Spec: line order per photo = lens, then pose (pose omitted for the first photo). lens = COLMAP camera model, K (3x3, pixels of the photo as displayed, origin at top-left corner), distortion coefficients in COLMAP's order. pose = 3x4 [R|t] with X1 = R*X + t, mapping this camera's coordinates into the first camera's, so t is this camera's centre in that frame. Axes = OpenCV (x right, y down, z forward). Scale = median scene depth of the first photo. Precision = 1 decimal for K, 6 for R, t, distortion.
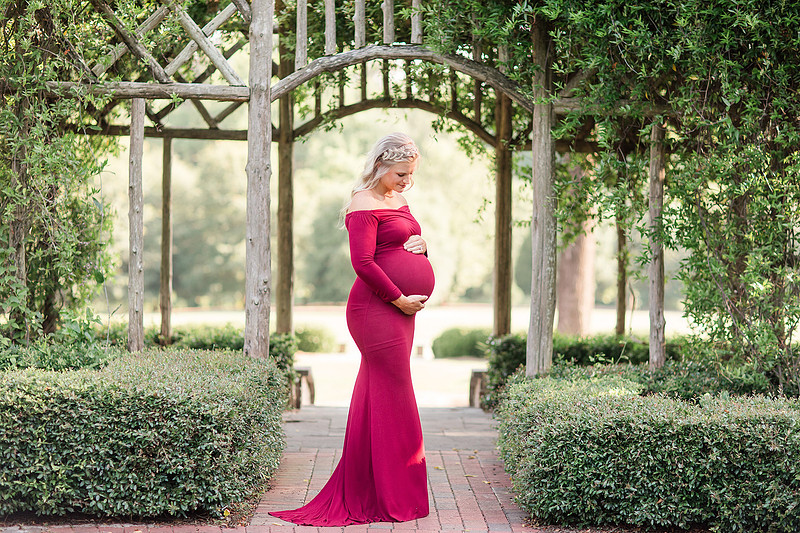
lens RADIAL K [[2514.7, 0, 377.4], [0, 2514.7, 252.9], [0, 0, 1]] dist [0.021352, 0.999734]
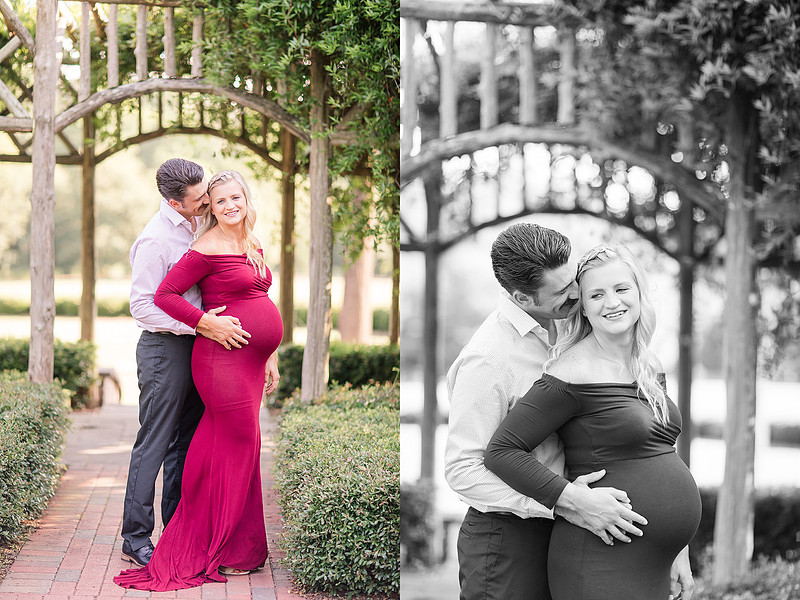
lens RADIAL K [[1900.8, 0, 162.6], [0, 1900.8, 297.6], [0, 0, 1]] dist [0.030913, 0.037439]
pose [[0.999667, 0.005849, -0.025128, 0.023642], [-0.004967, 0.999374, 0.035030, -0.022456], [0.025317, -0.034893, 0.999070, 0.245420]]
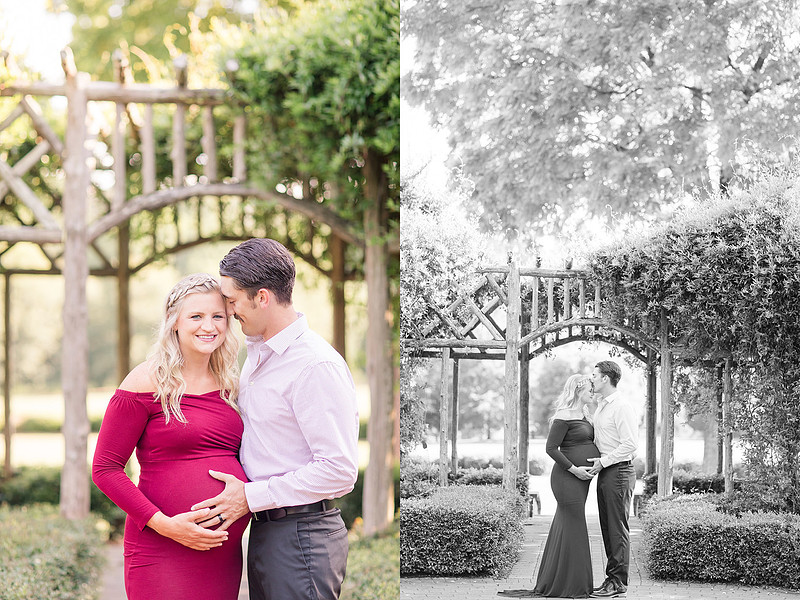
lens RADIAL K [[1878.0, 0, 608.6], [0, 1878.0, 243.5], [0, 0, 1]] dist [0.067218, 0.002825]
pose [[0.999933, 0.002965, 0.011158, 0.008995], [-0.002060, 0.996775, -0.080217, -0.029358], [-0.011360, 0.080189, 0.996715, -0.409038]]
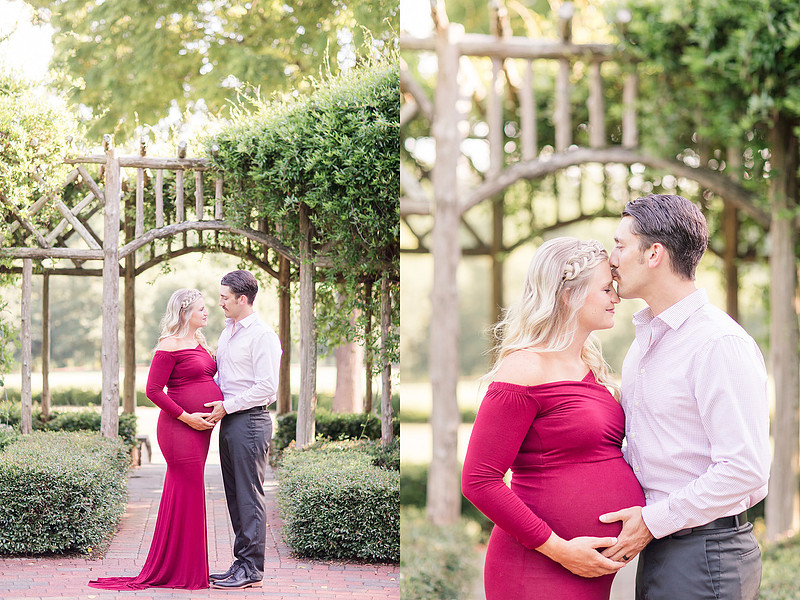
lens RADIAL K [[1969.1, 0, 155.1], [0, 1969.1, 279.6], [0, 0, 1]] dist [0.092595, -0.652284]
pose [[0.999668, -0.004590, -0.025359, 0.008017], [0.004063, 0.999776, -0.020793, -0.027566], [0.025449, 0.020683, 0.999462, -0.146790]]
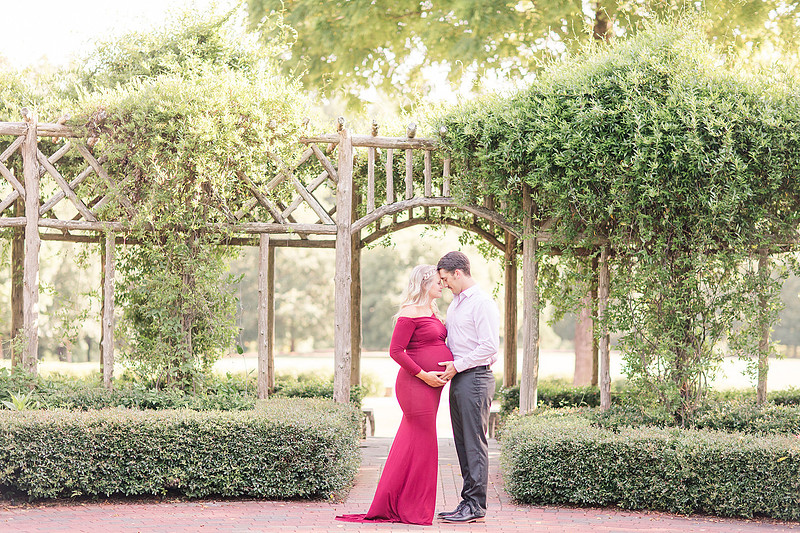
lens RADIAL K [[2514.7, 0, 377.4], [0, 2514.7, 252.9], [0, 0, 1]] dist [0.021352, 0.999734]
pose [[0.999859, -0.001434, -0.016717, -0.000885], [0.001161, 0.999866, -0.016308, -0.026469], [0.016738, 0.016287, 0.999727, -0.570617]]
